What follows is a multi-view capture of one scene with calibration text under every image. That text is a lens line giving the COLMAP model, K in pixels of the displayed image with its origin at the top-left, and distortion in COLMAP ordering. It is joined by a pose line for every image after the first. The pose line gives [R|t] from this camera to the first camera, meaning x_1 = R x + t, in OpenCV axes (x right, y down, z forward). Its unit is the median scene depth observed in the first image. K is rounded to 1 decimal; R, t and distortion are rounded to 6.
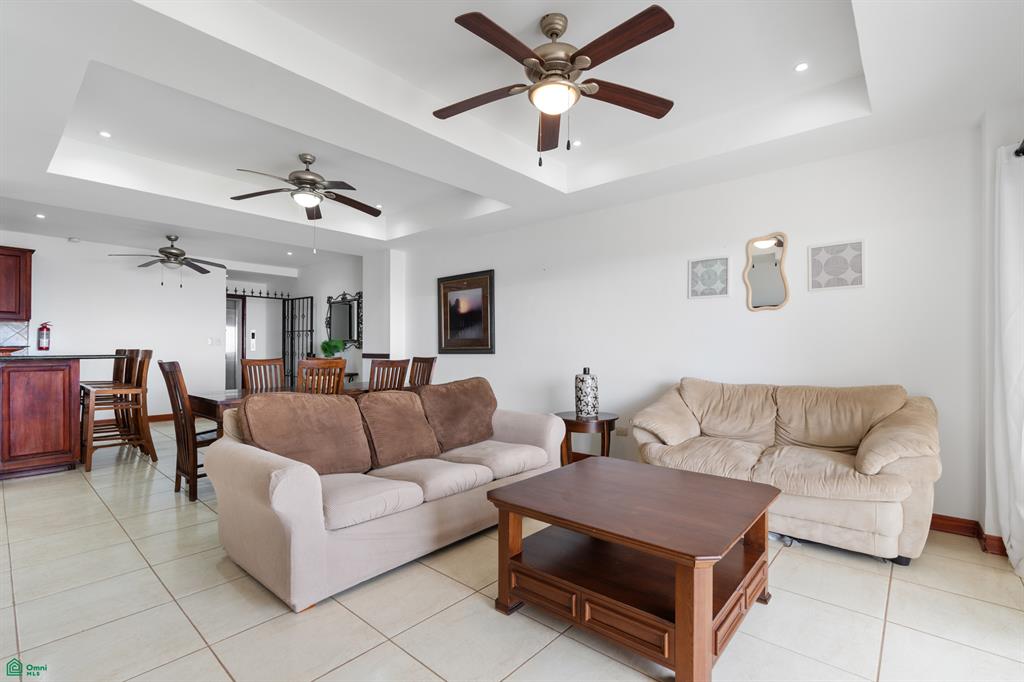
lens RADIAL K [[468.3, 0, 508.0], [0, 468.3, 343.5], [0, 0, 1]] dist [-0.001829, 0.000838]
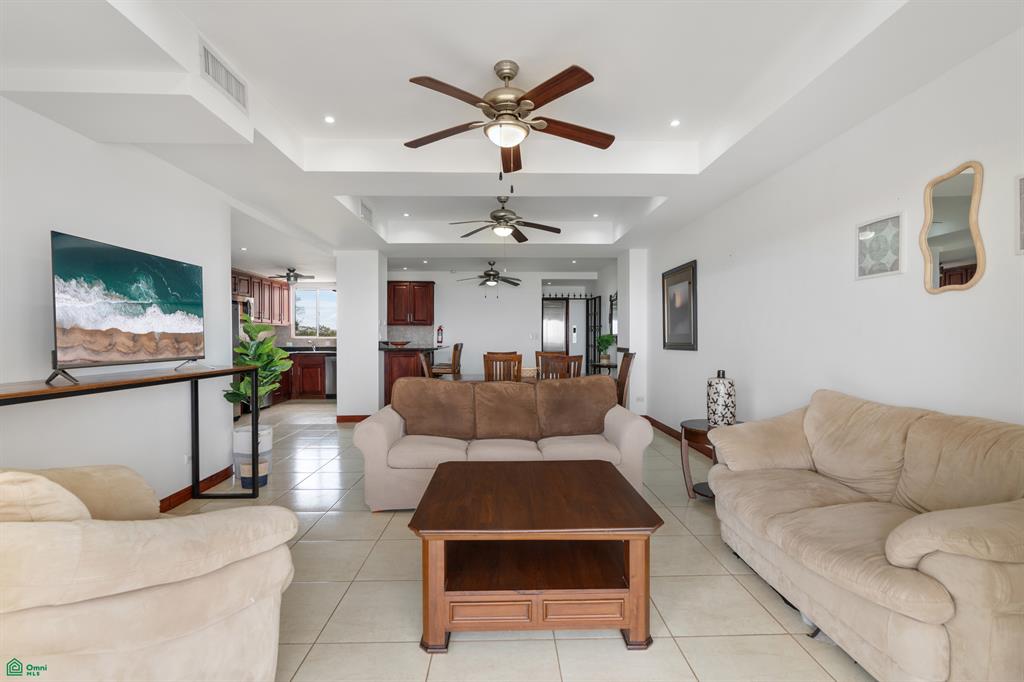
lens RADIAL K [[468.3, 0, 504.5], [0, 468.3, 339.8], [0, 0, 1]] dist [-0.001829, 0.000838]
pose [[0.672308, 0.000585, -0.740272, 0.401376], [0.011096, 0.999879, 0.010868, -0.013805], [0.740189, -0.015520, 0.672220, 0.093240]]
